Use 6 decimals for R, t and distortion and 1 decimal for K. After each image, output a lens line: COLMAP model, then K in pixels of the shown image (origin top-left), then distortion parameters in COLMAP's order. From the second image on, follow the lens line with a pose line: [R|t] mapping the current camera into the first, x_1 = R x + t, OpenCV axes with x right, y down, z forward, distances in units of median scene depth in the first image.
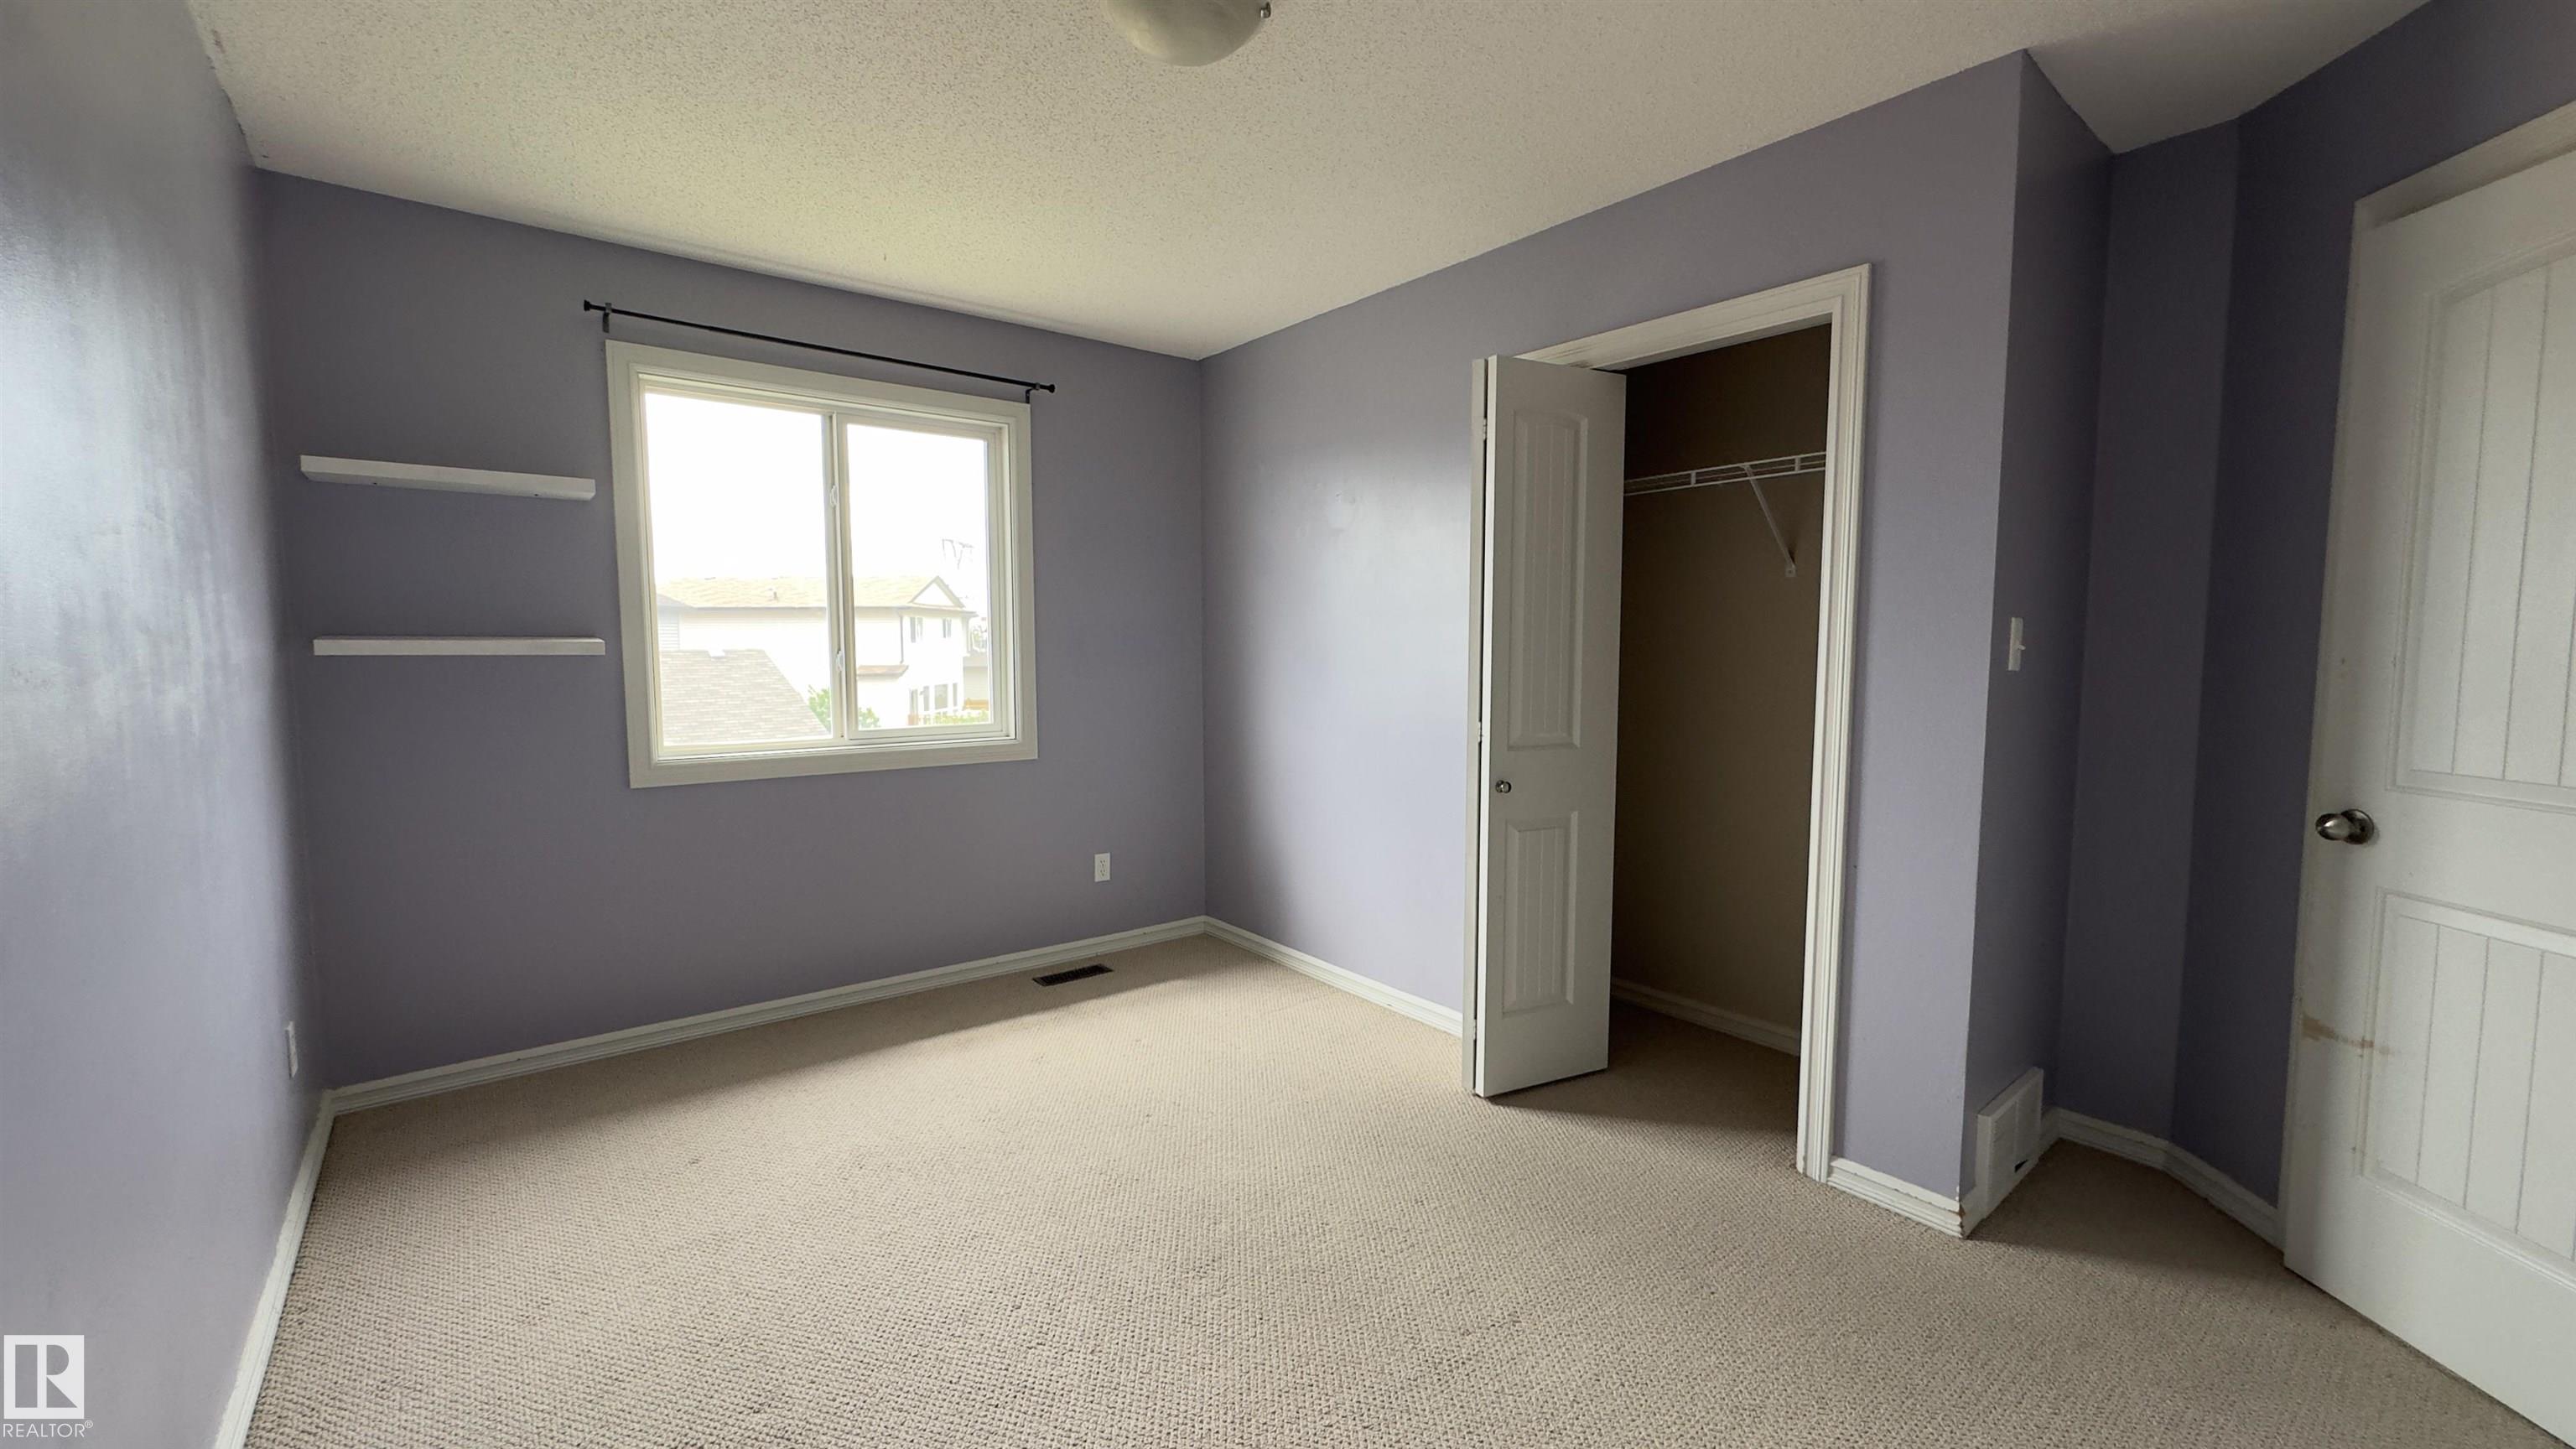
lens RADIAL K [[1026.8, 0, 1286.2], [0, 1026.8, 724.5], [0, 0, 1]] dist [-0.001959, -0.000126]
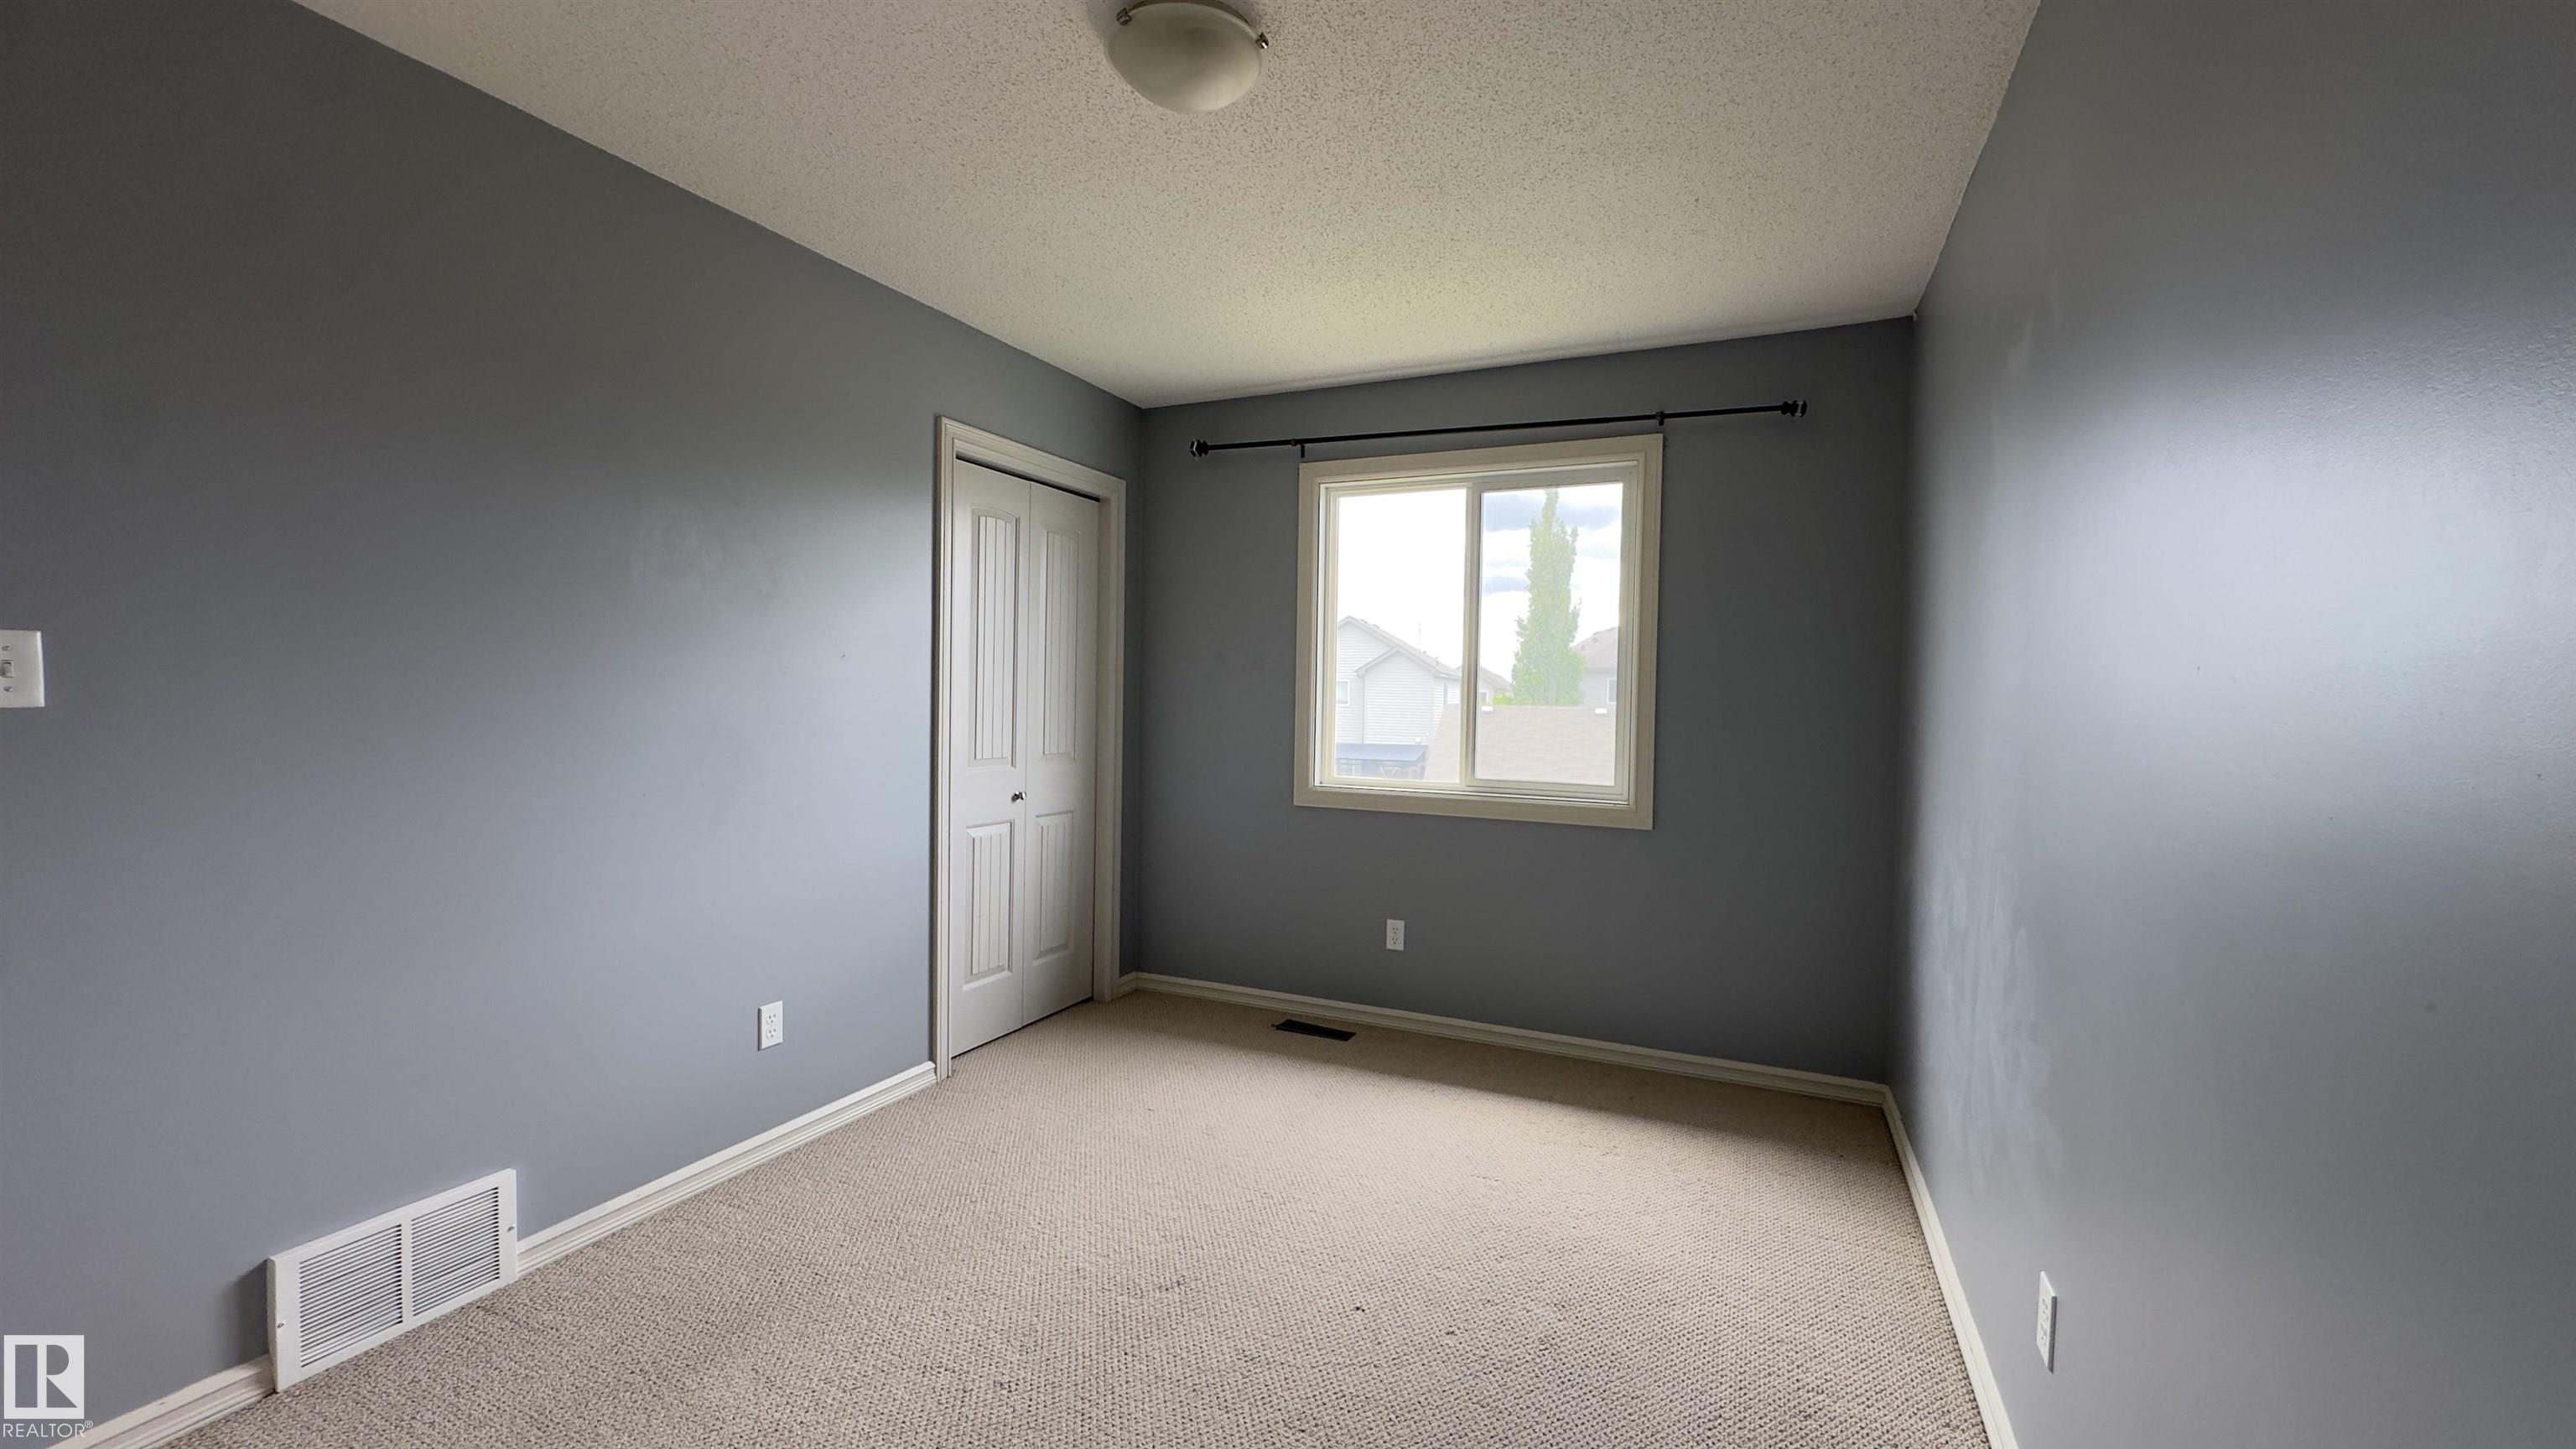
lens RADIAL K [[1026.8, 0, 1286.2], [0, 1026.8, 724.5], [0, 0, 1]] dist [-0.001959, -0.000126]
pose [[0.457428, 0.034772, -0.888567, 0.488275], [-0.087267, 0.996167, -0.005942, -0.030093], [0.884954, 0.080261, 0.458709, 0.383366]]
